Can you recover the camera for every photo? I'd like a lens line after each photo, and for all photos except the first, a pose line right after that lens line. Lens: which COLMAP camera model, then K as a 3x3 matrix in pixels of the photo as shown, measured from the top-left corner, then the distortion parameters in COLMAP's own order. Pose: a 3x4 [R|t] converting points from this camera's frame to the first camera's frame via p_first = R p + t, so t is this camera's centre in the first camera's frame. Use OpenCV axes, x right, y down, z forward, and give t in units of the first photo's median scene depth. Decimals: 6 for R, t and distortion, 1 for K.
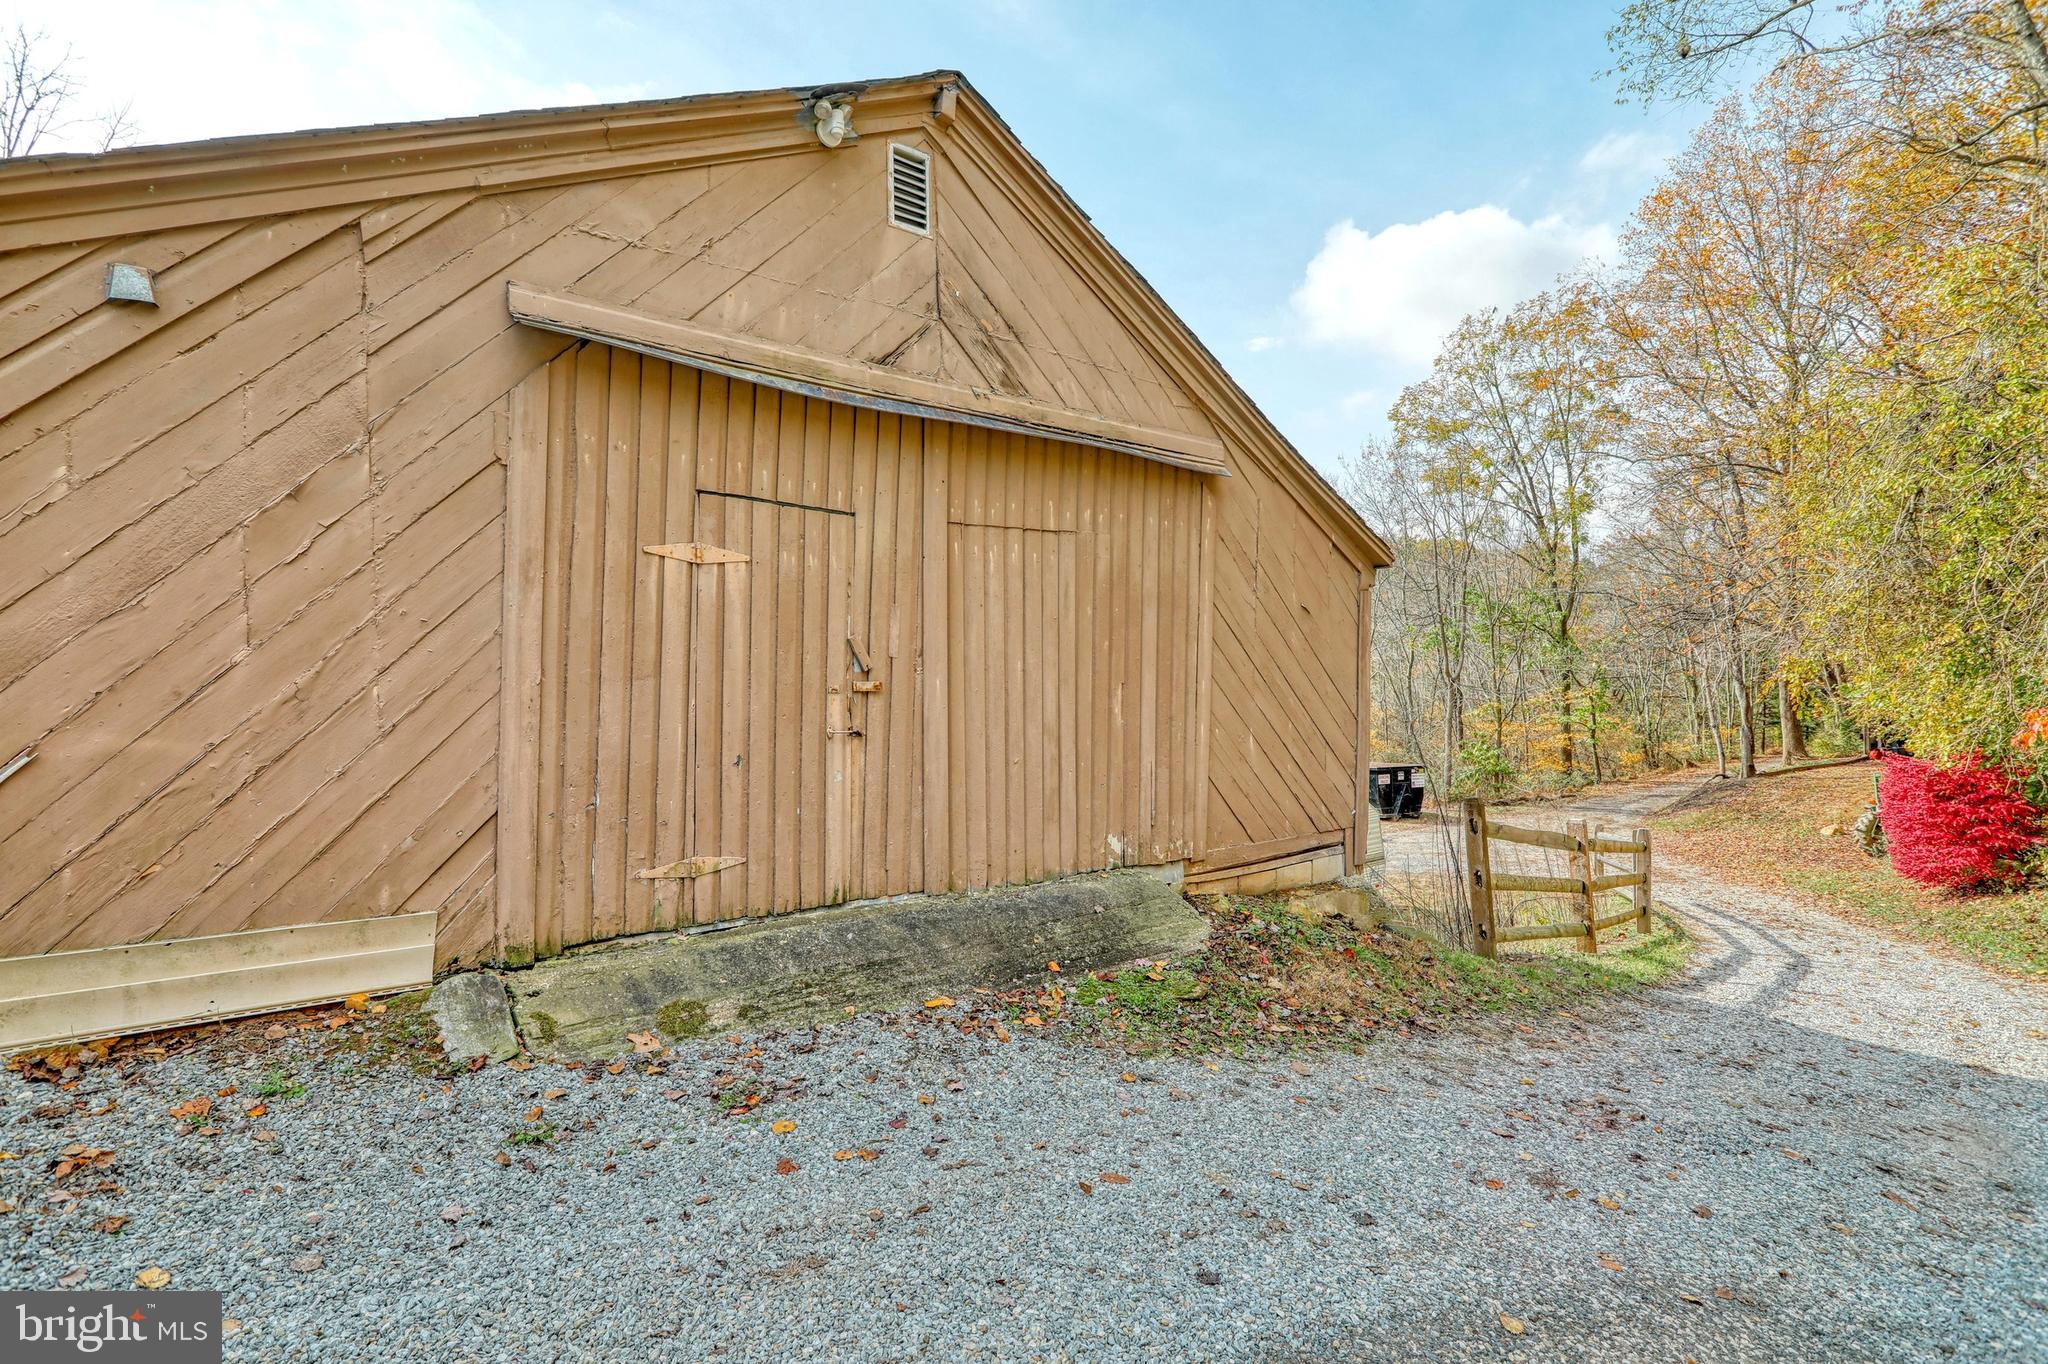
lens RADIAL K [[978.6, 0, 1014.6], [0, 978.6, 674.1], [0, 0, 1]] dist [-0.005393, -0.001520]
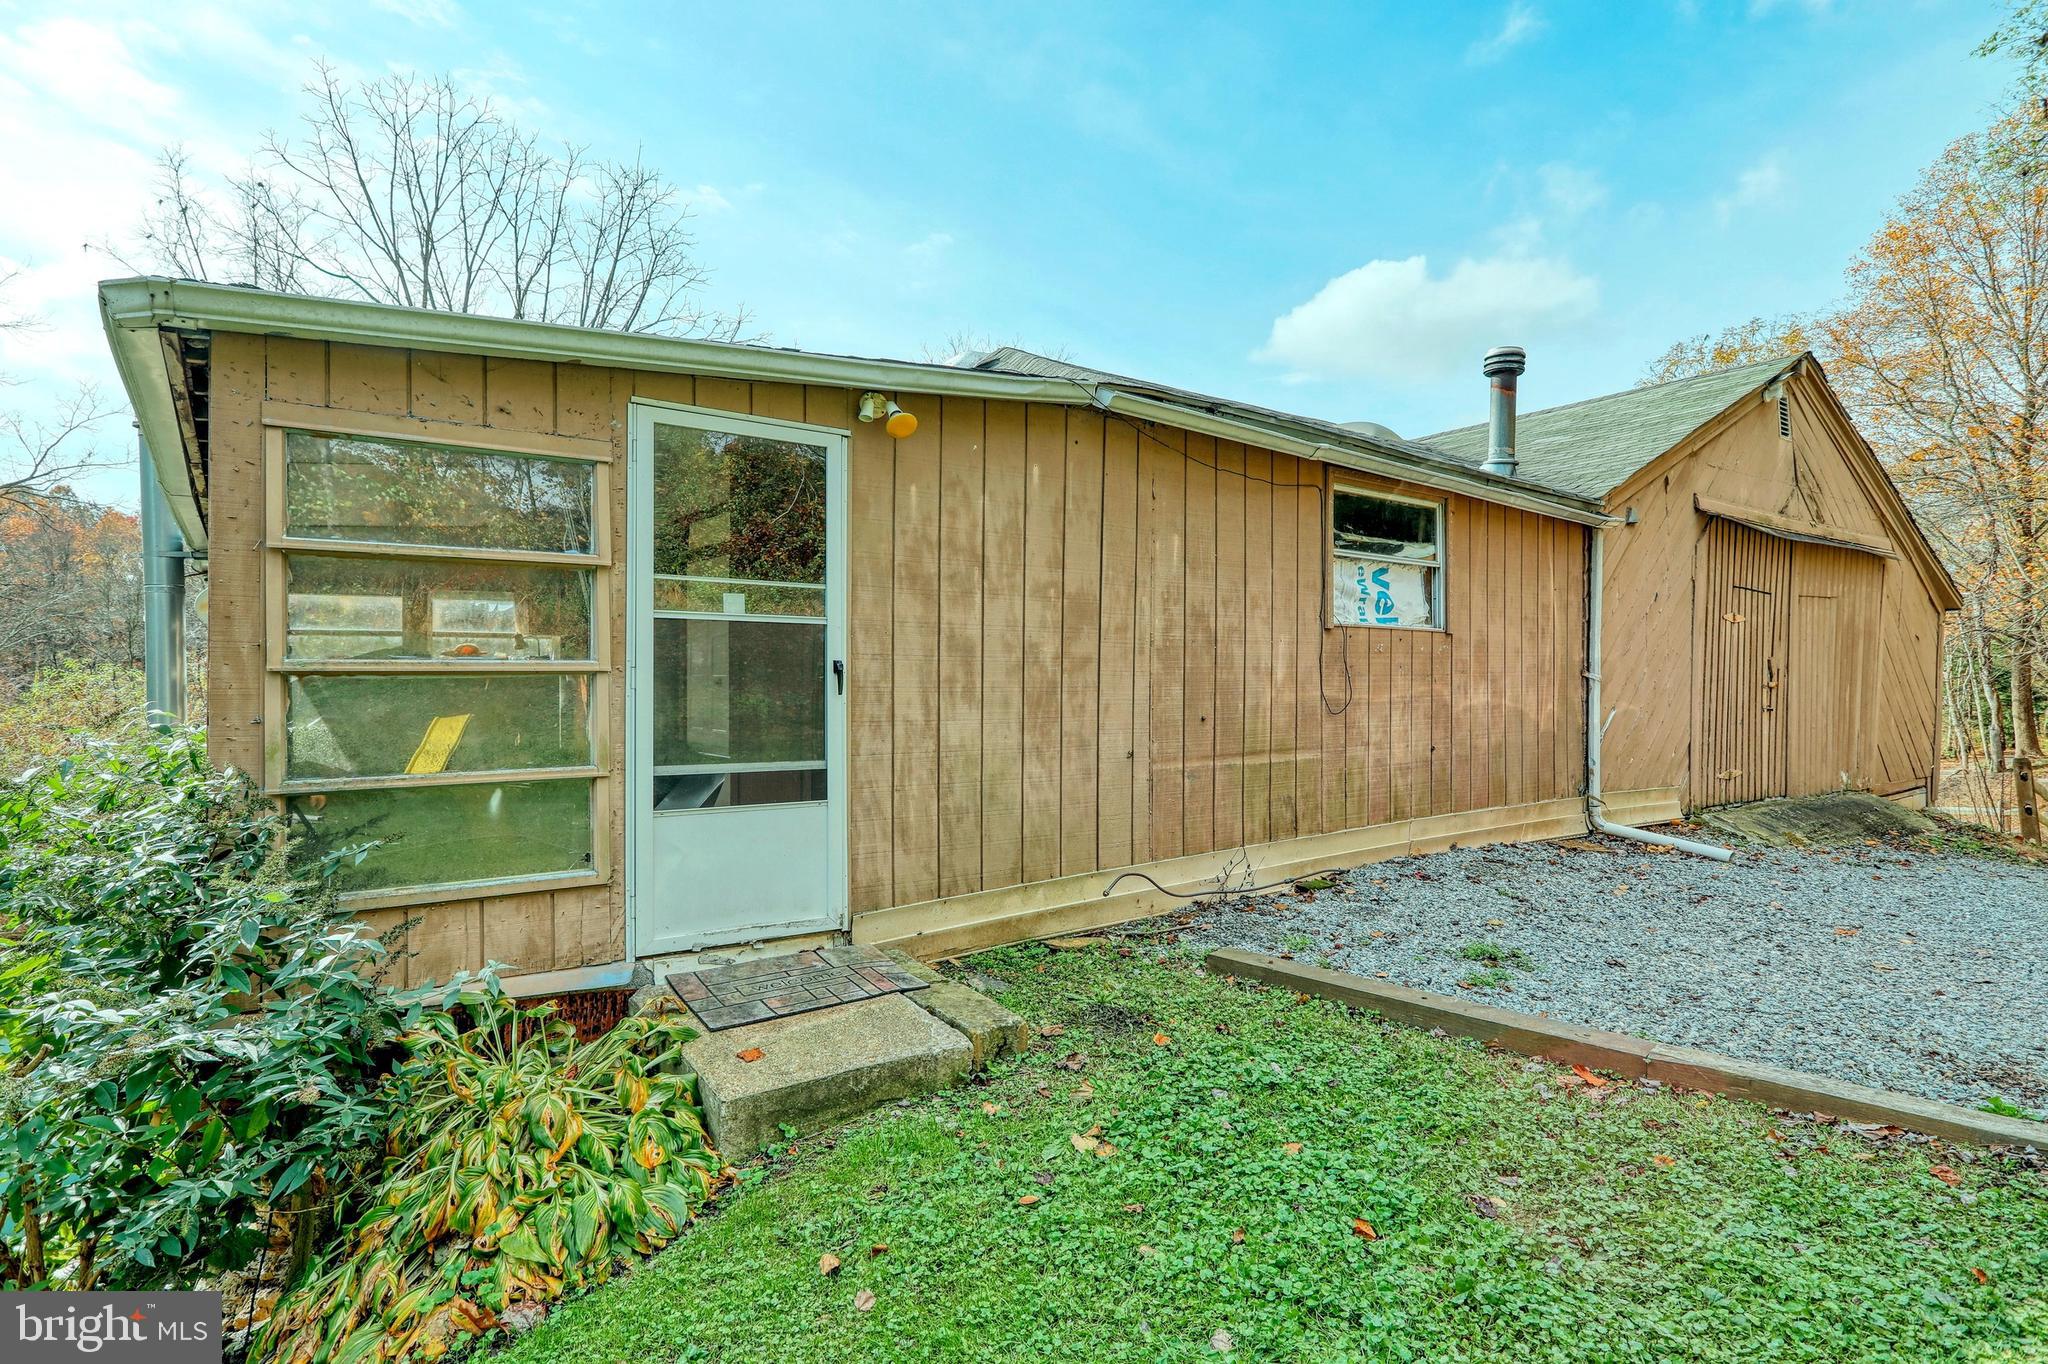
lens RADIAL K [[978.6, 0, 1032.4], [0, 978.6, 690.3], [0, 0, 1]] dist [-0.005393, -0.001520]
pose [[0.996738, -0.005965, -0.080485, -1.144831], [0.006060, 0.999981, 0.000933, 0.010650], [0.080478, -0.001417, 0.996755, -0.794784]]
